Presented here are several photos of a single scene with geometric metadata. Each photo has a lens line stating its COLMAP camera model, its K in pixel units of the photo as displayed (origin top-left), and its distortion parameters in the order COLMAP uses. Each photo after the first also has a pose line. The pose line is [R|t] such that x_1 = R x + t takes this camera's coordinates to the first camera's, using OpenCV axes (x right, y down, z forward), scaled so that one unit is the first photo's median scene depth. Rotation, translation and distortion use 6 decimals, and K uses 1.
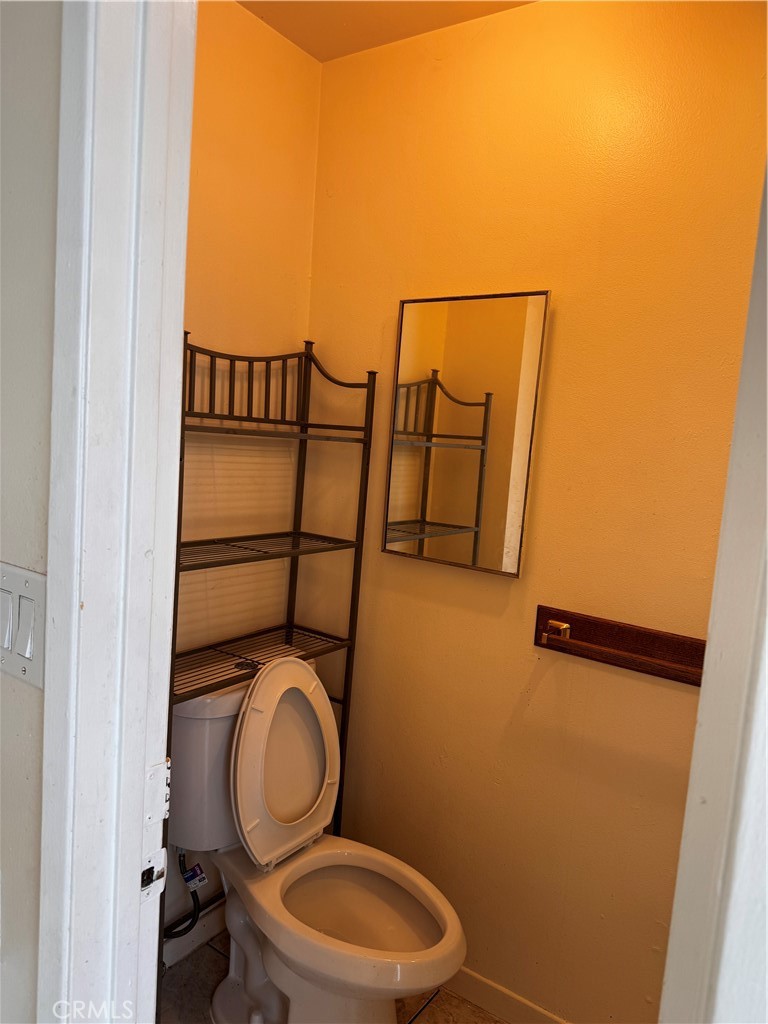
lens RADIAL K [[727.5, 0, 388.0], [0, 727.5, 516.3], [0, 0, 1]] dist [0.070357, -0.091624]
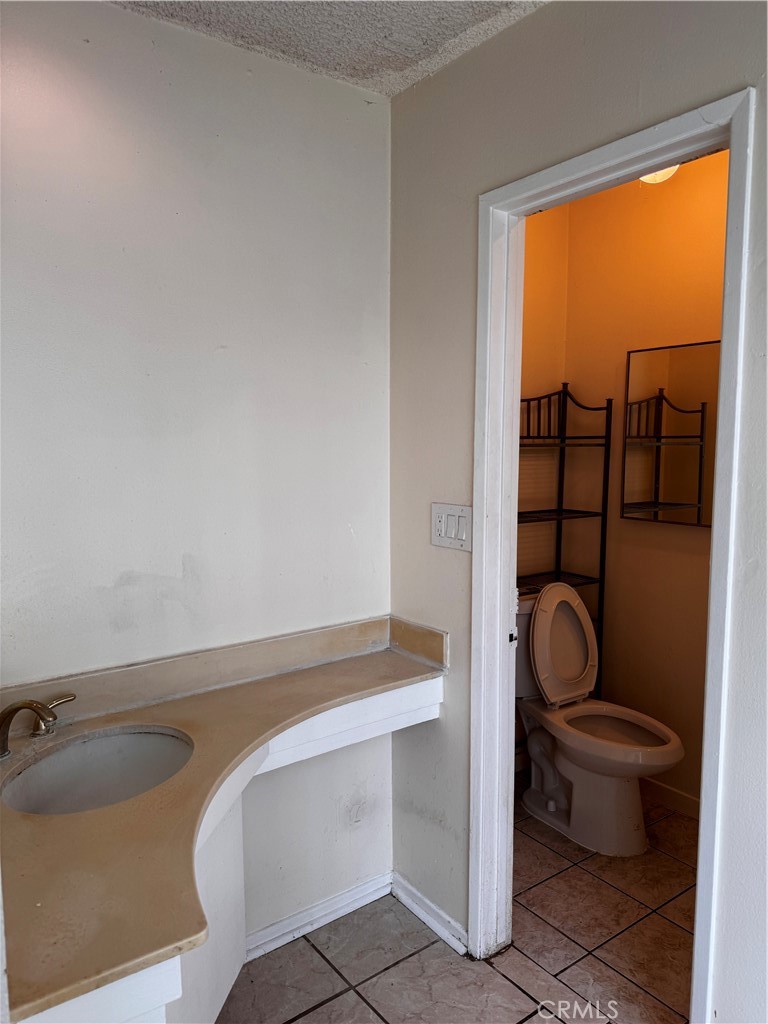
lens RADIAL K [[710.3, 0, 384.0], [0, 710.3, 512.0], [0, 0, 1]] dist [0.138262, -0.186818]
pose [[0.940674, -0.039153, -0.337044, 0.032261], [0.031759, 0.999119, -0.027425, 0.060854], [0.337821, 0.015094, 0.941089, -0.550379]]
